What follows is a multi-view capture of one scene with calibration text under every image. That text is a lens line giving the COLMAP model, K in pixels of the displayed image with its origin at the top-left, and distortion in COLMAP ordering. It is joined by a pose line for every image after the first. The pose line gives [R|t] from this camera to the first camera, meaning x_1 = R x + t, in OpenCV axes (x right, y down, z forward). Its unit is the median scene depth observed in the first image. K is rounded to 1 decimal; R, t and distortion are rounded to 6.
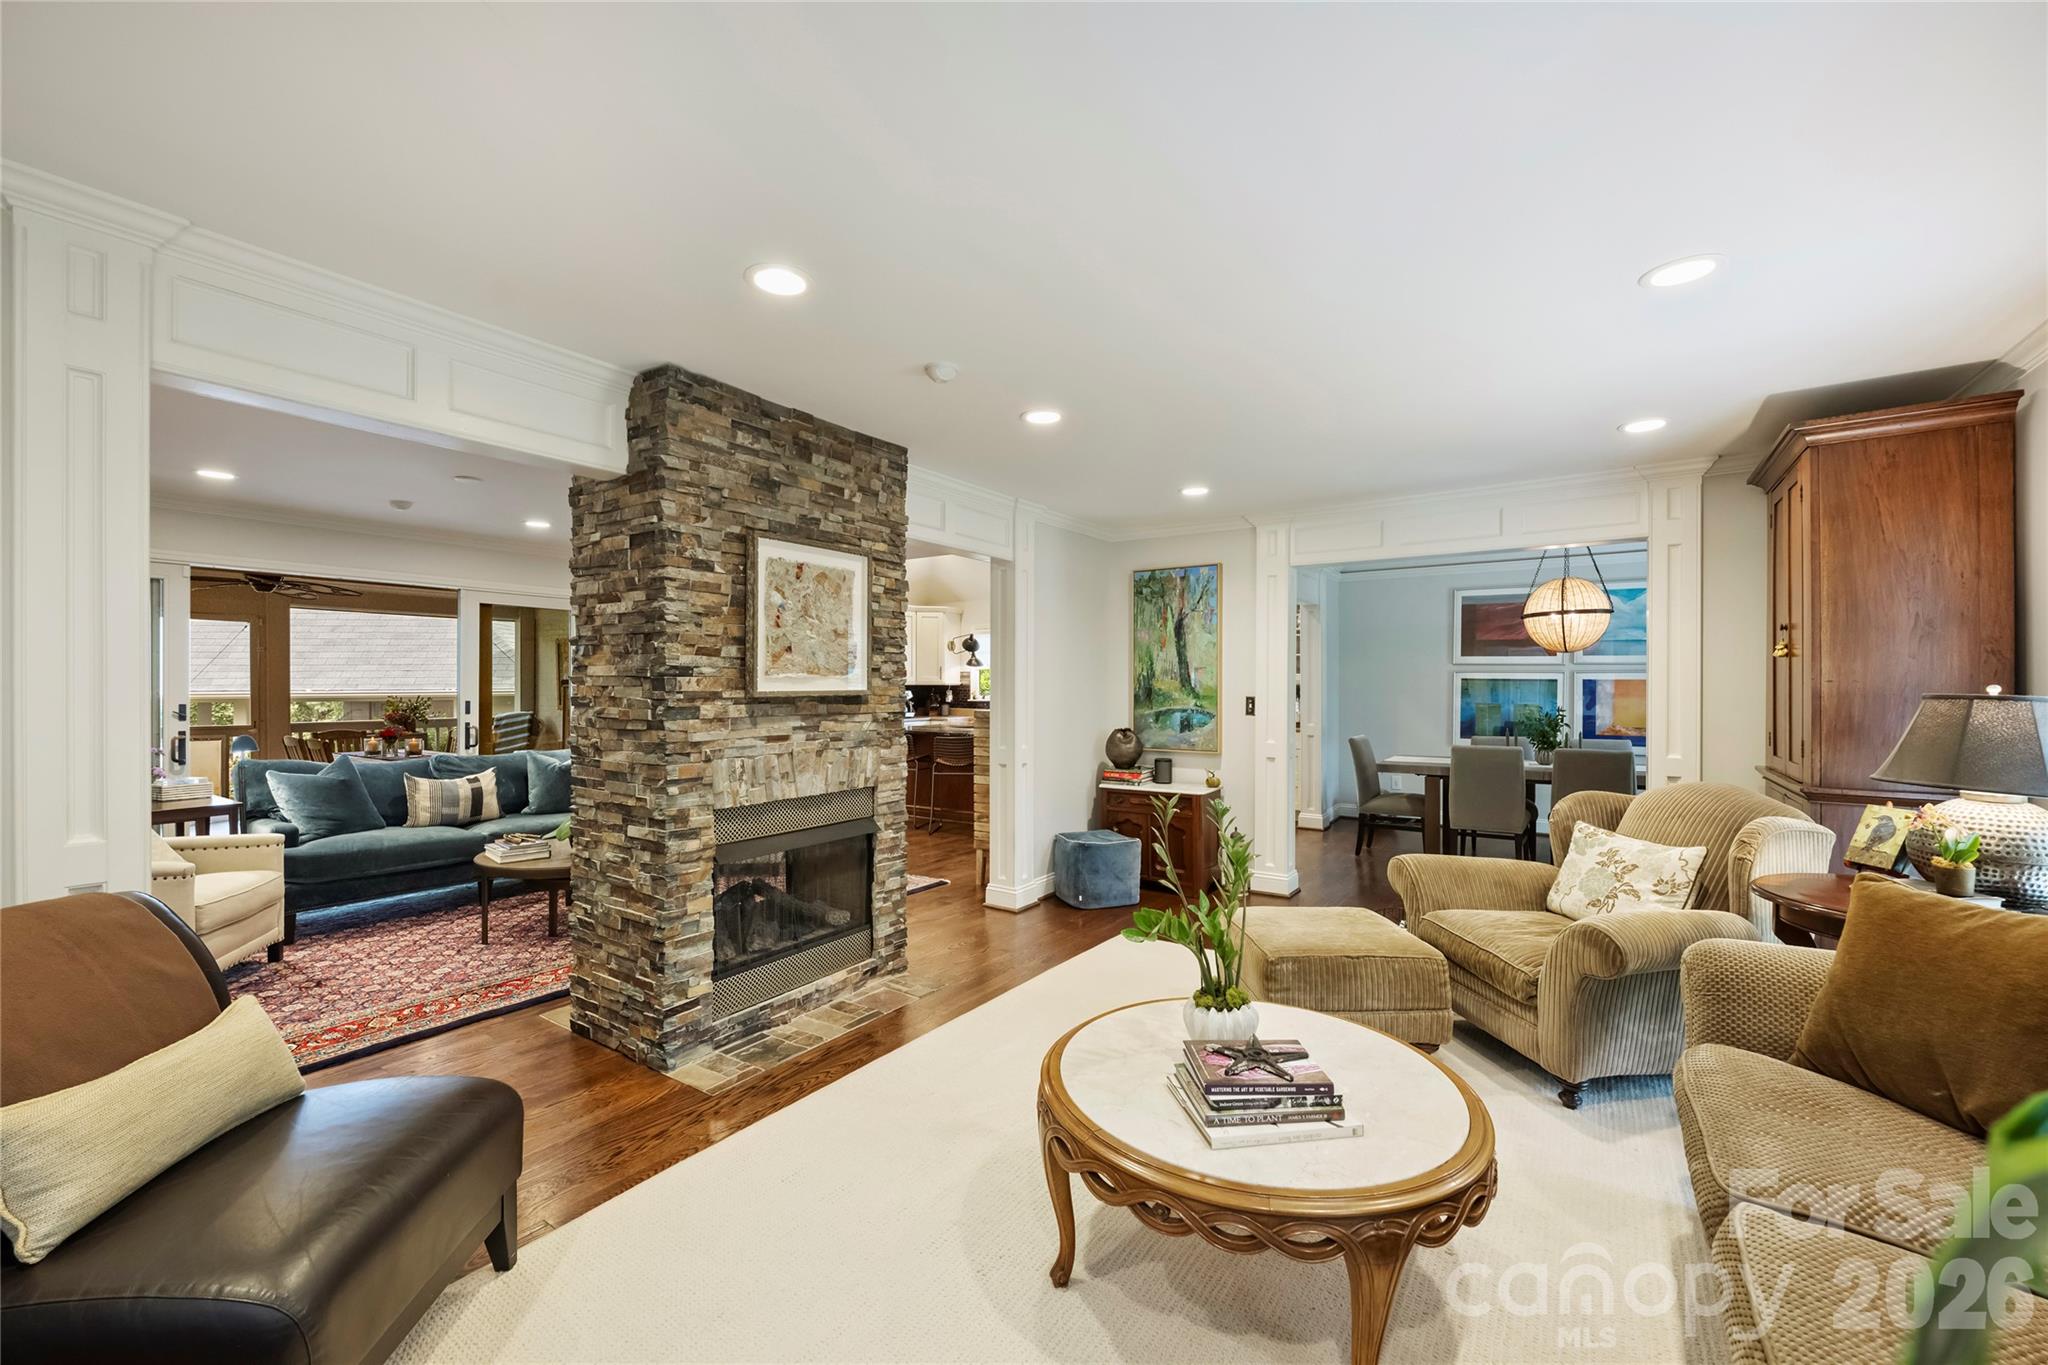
lens RADIAL K [[826.8, 0, 1028.4], [0, 826.8, 686.2], [0, 0, 1]] dist [0.004090, 0.000657]
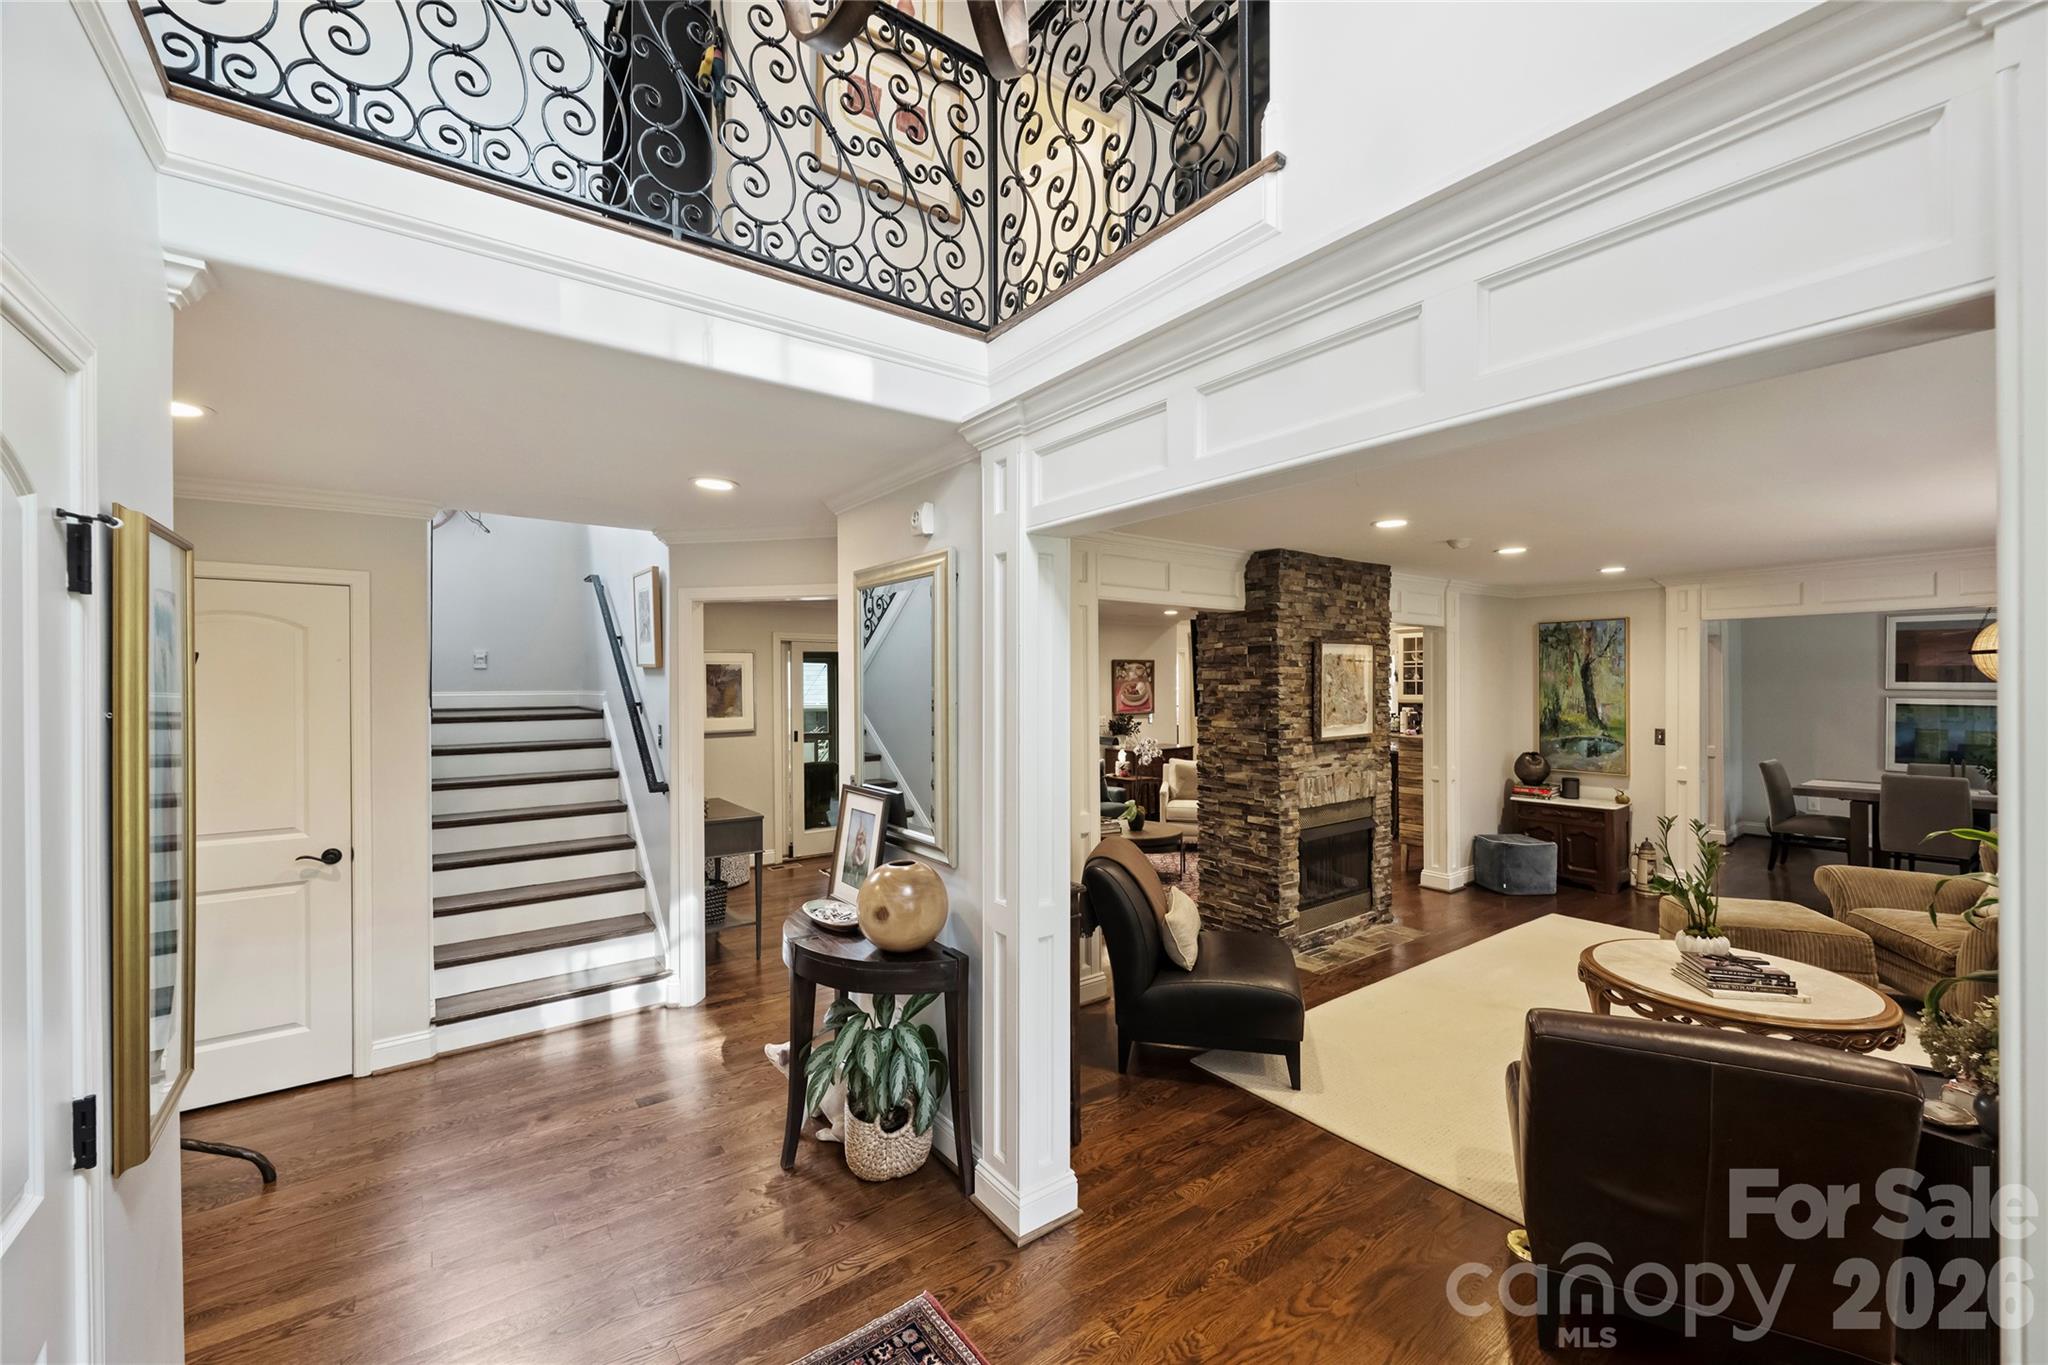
lens RADIAL K [[826.8, 0, 1009.2], [0, 826.8, 686.2], [0, 0, 1]] dist [0.004090, 0.000657]
pose [[0.941007, -0.007434, -0.338305, -0.291475], [0.009904, 0.999935, 0.005574, -0.090744], [0.338242, -0.008595, 0.941020, -0.614283]]
